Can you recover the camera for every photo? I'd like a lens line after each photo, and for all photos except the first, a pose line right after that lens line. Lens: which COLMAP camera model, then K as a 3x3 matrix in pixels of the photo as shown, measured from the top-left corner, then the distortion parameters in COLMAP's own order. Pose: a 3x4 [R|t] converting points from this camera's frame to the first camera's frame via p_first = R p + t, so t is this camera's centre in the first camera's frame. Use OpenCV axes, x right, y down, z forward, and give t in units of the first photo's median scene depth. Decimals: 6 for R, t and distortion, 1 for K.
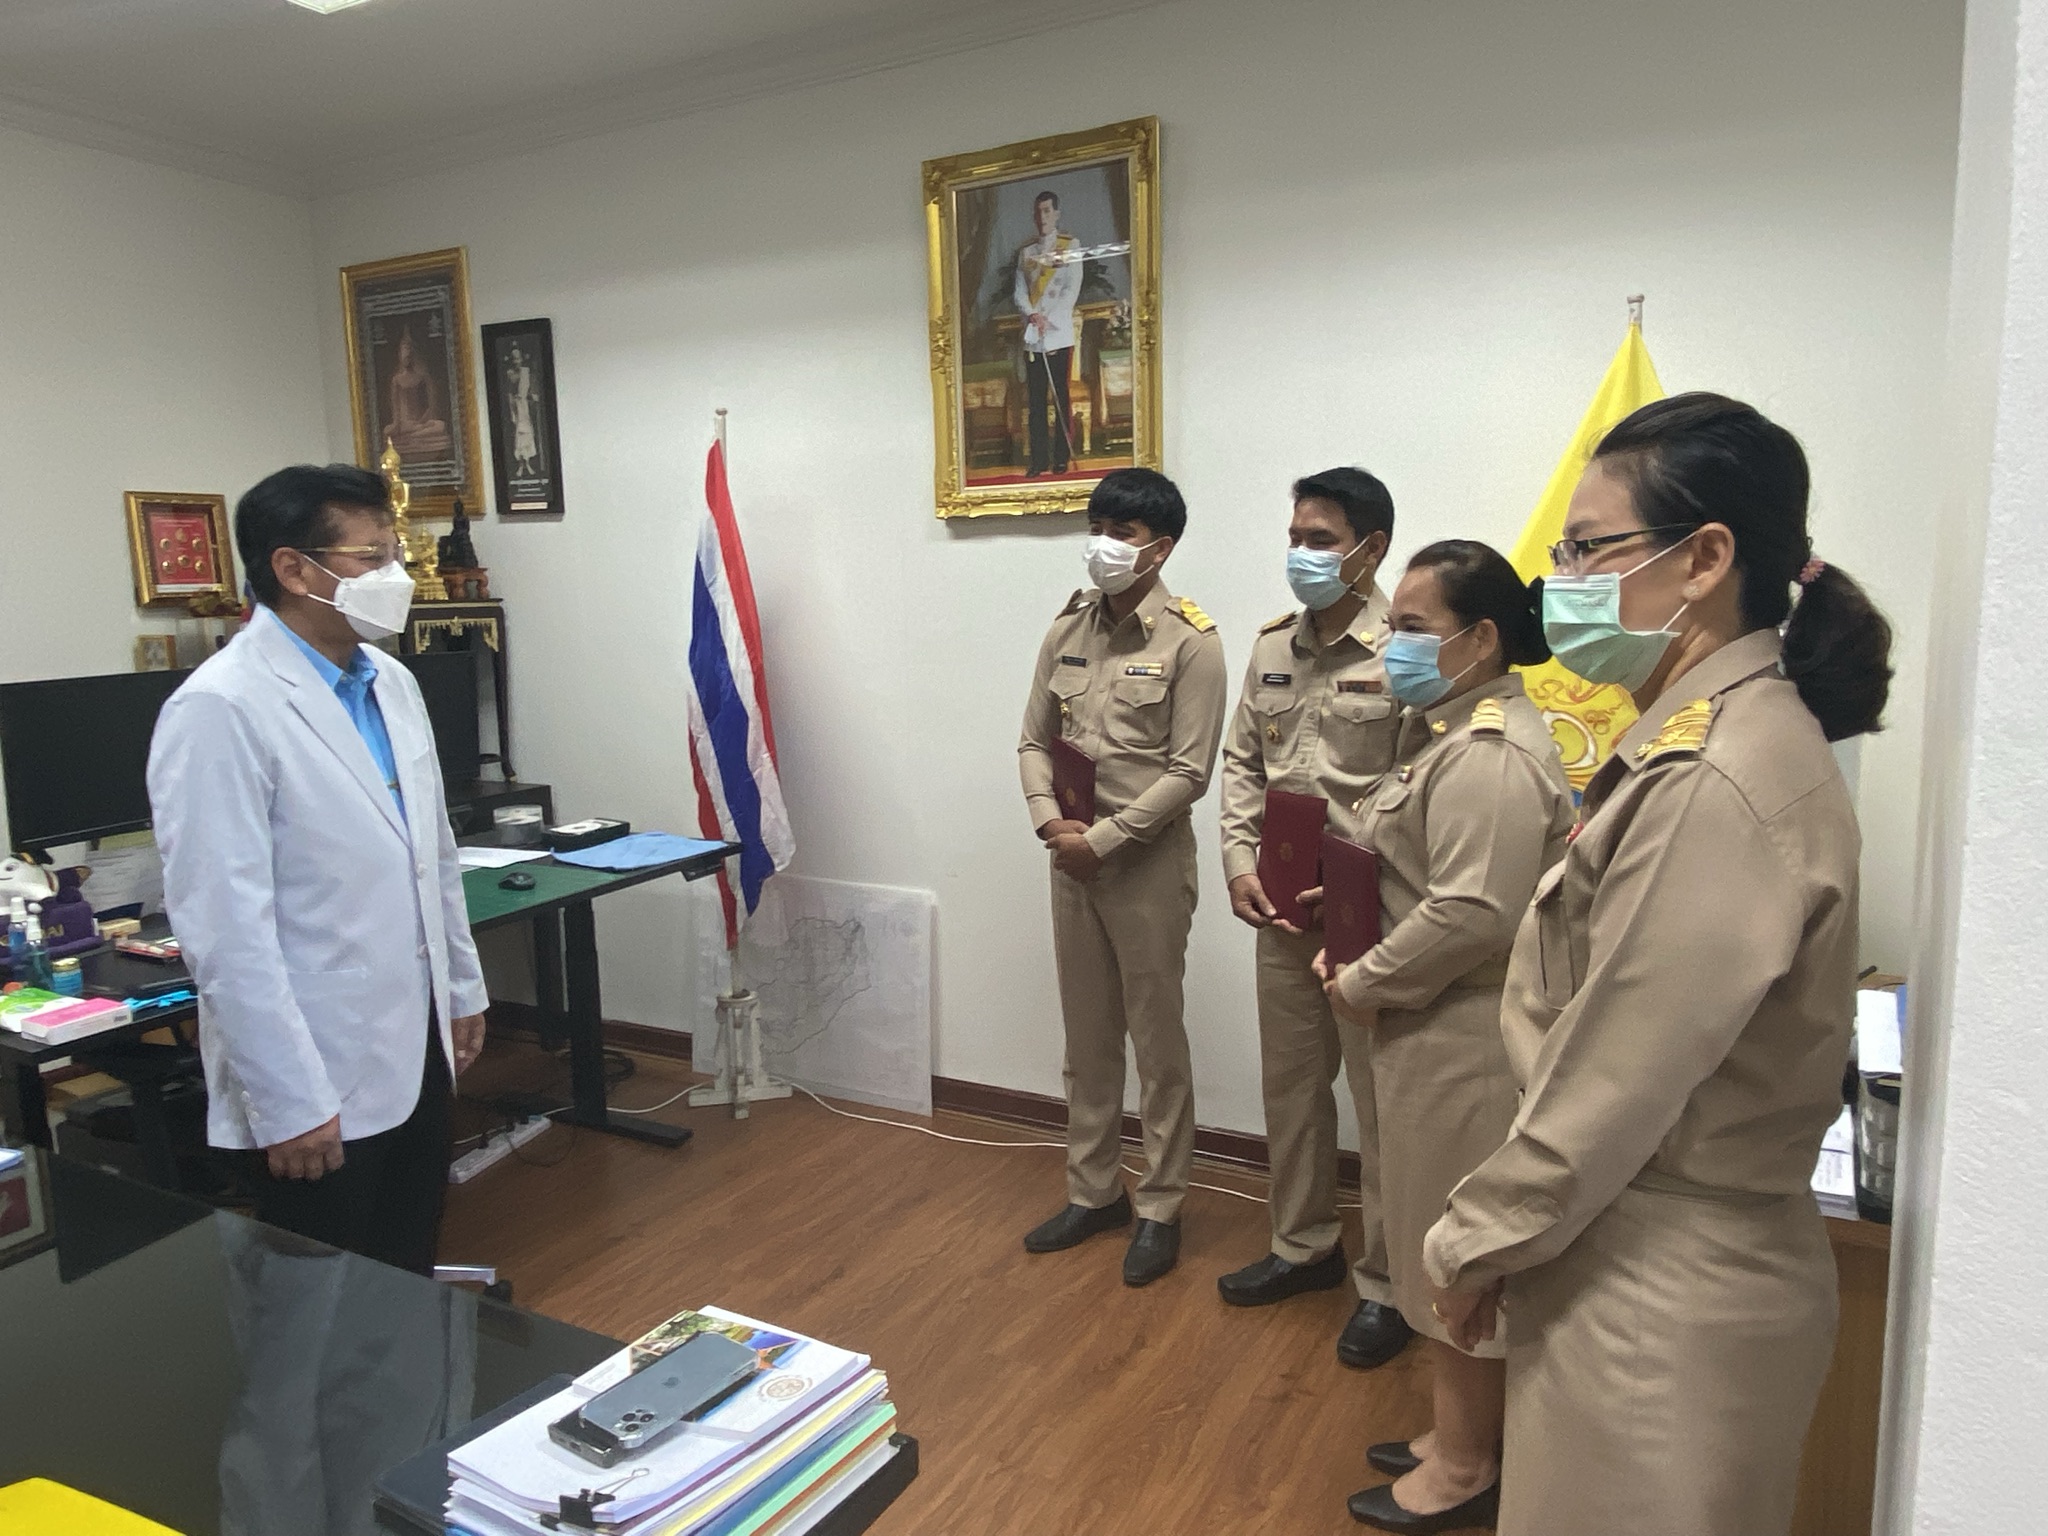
lens RADIAL K [[1406.7, 0, 1041.2], [0, 1406.7, 764.7], [0, 0, 1]] dist [0.090643, -0.012194]
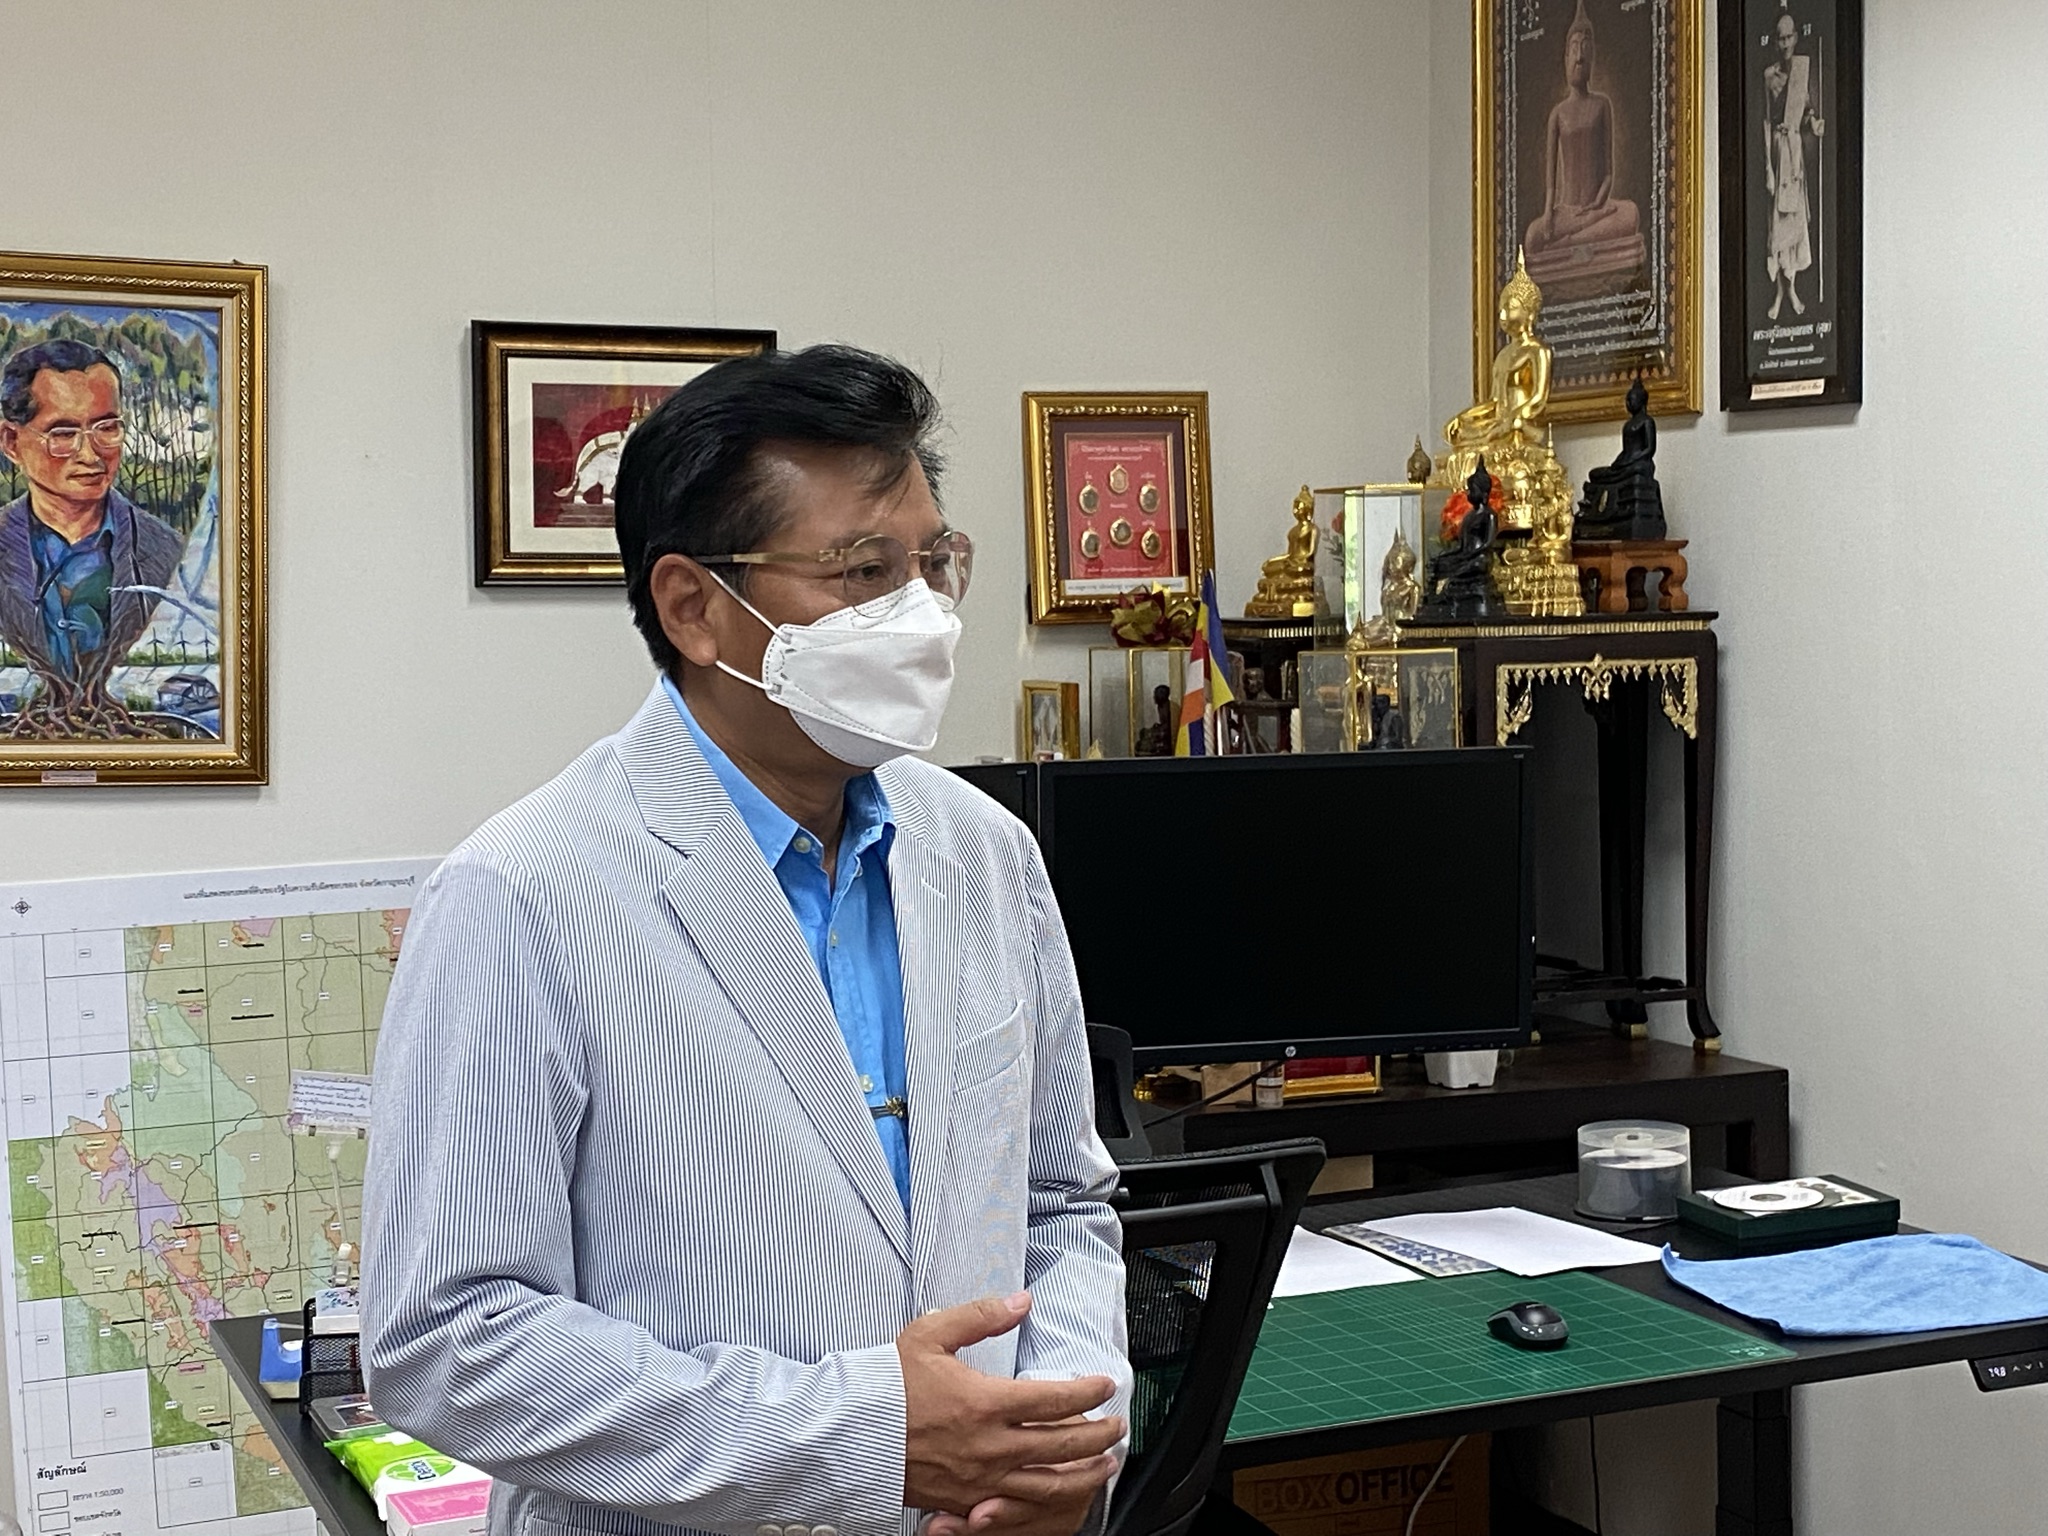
lens RADIAL K [[3258.3, 0, 1030.8], [0, 3258.3, 775.3], [0, 0, 1]] dist [0.152970, 0.000000]
pose [[0.758828, 0.055471, -0.648924, 0.117927], [-0.087866, 0.995977, -0.017610, -0.042583], [0.645336, 0.070381, 0.760649, 0.177771]]
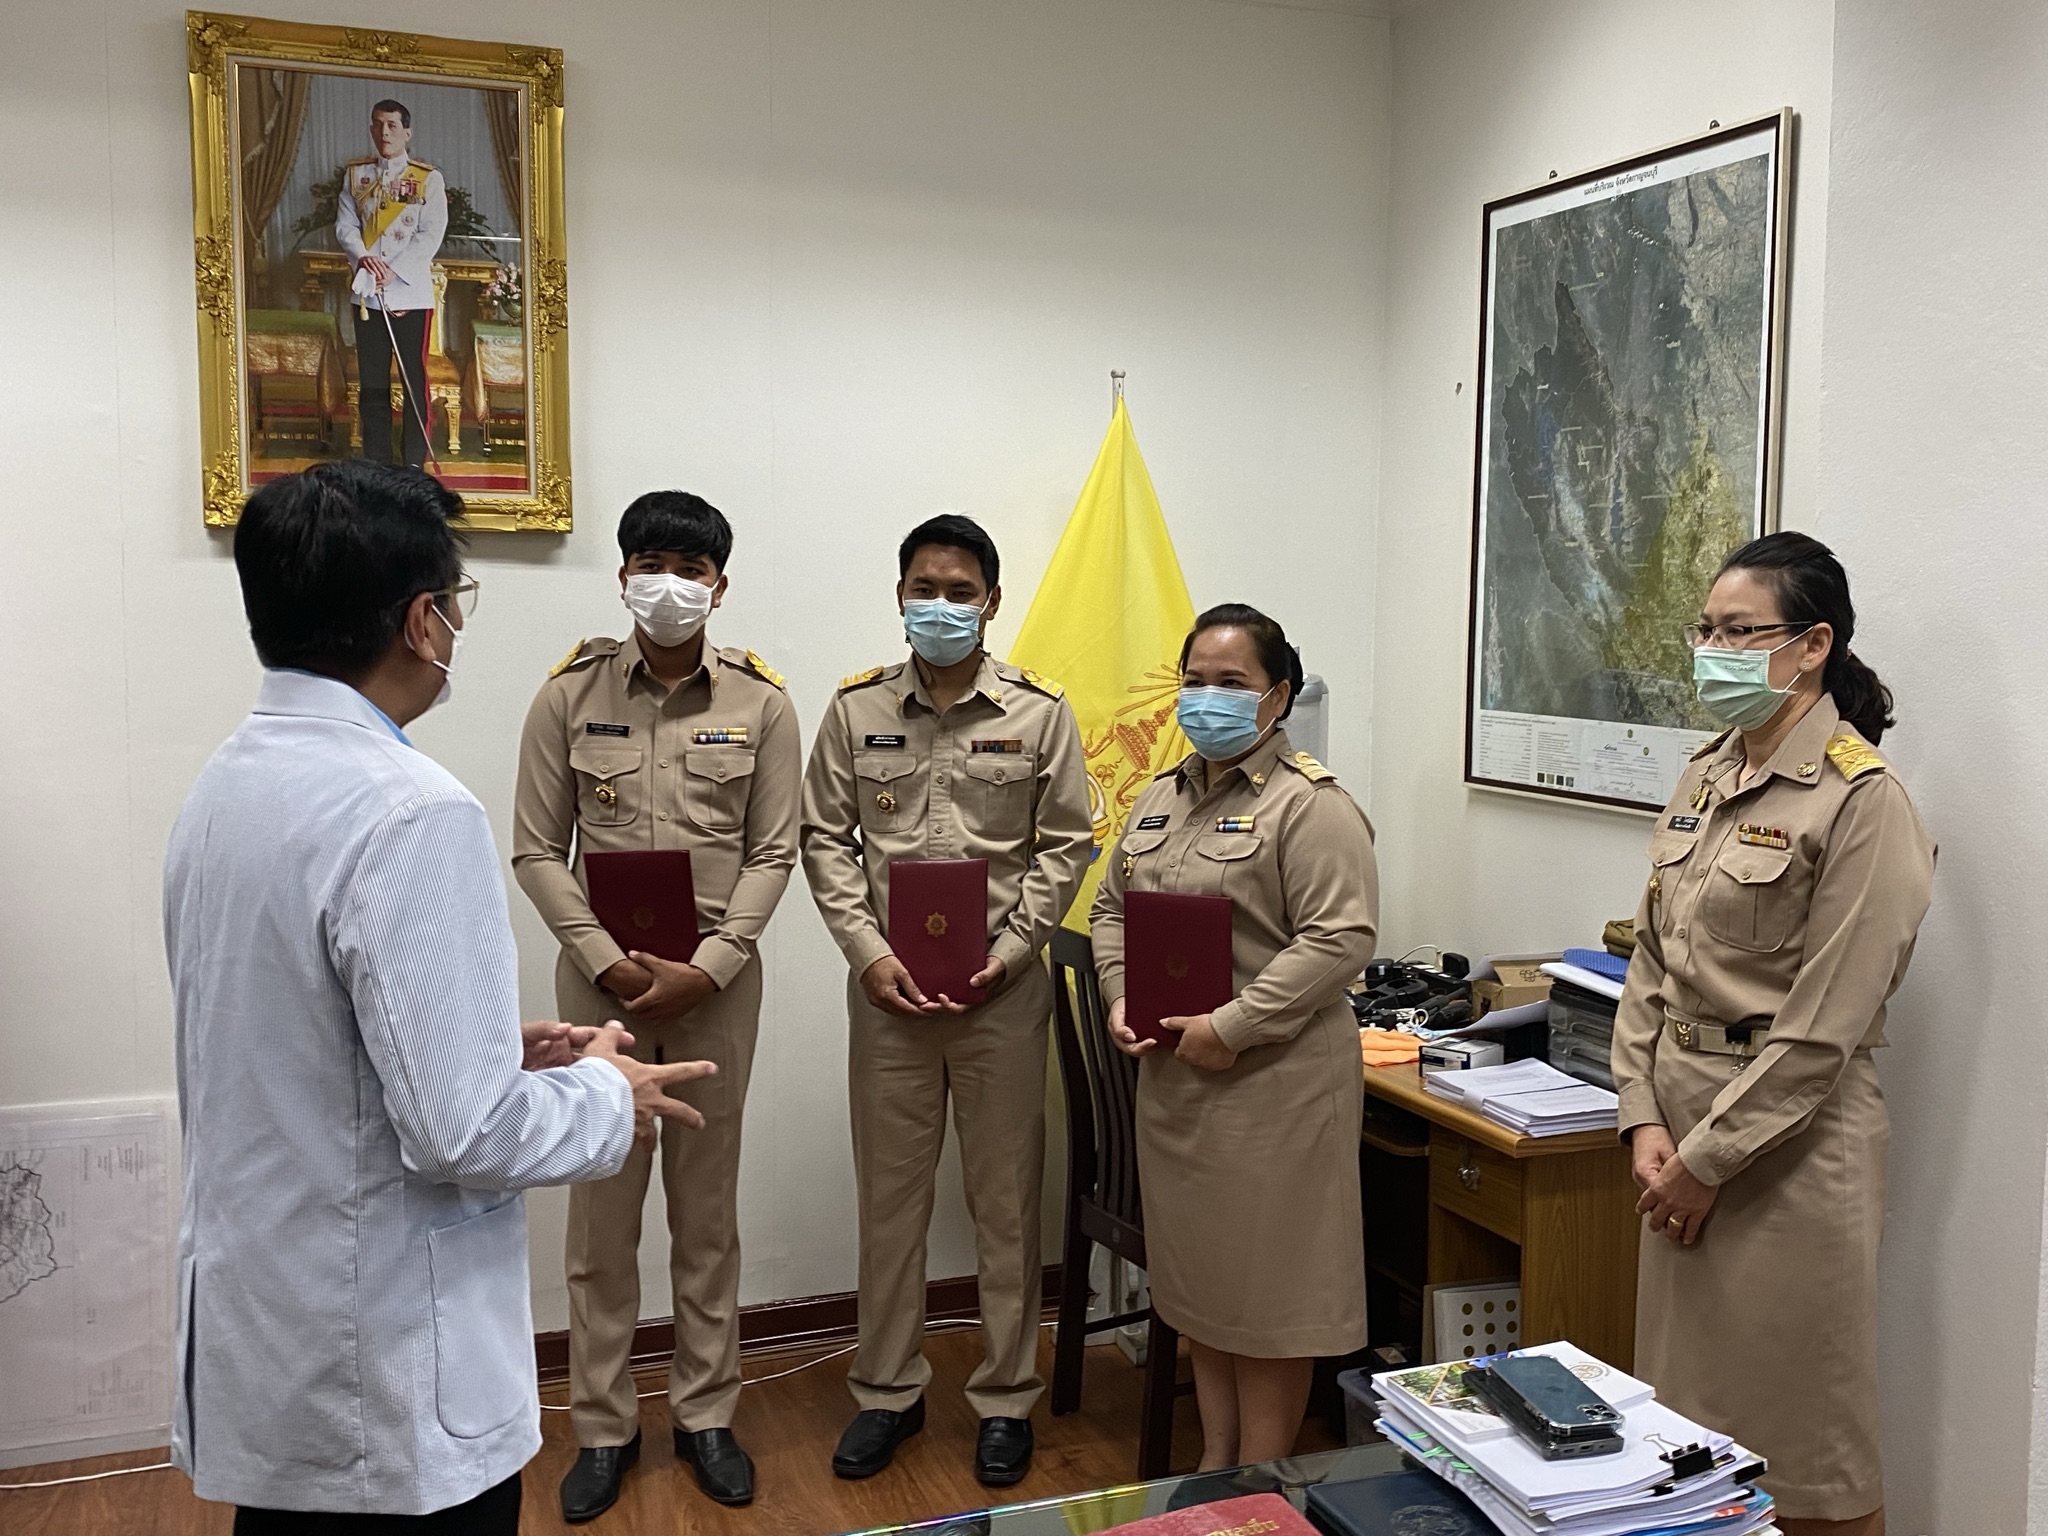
lens RADIAL K [[1994.7, 0, 1071.3], [0, 1994.7, 769.5], [0, 0, 1]] dist [0.006052, 0.000000]
pose [[0.634375, -0.038423, 0.772070, -0.562161], [0.081853, 0.996488, -0.017663, -0.009582], [-0.768680, 0.074401, 0.635292, 0.094660]]
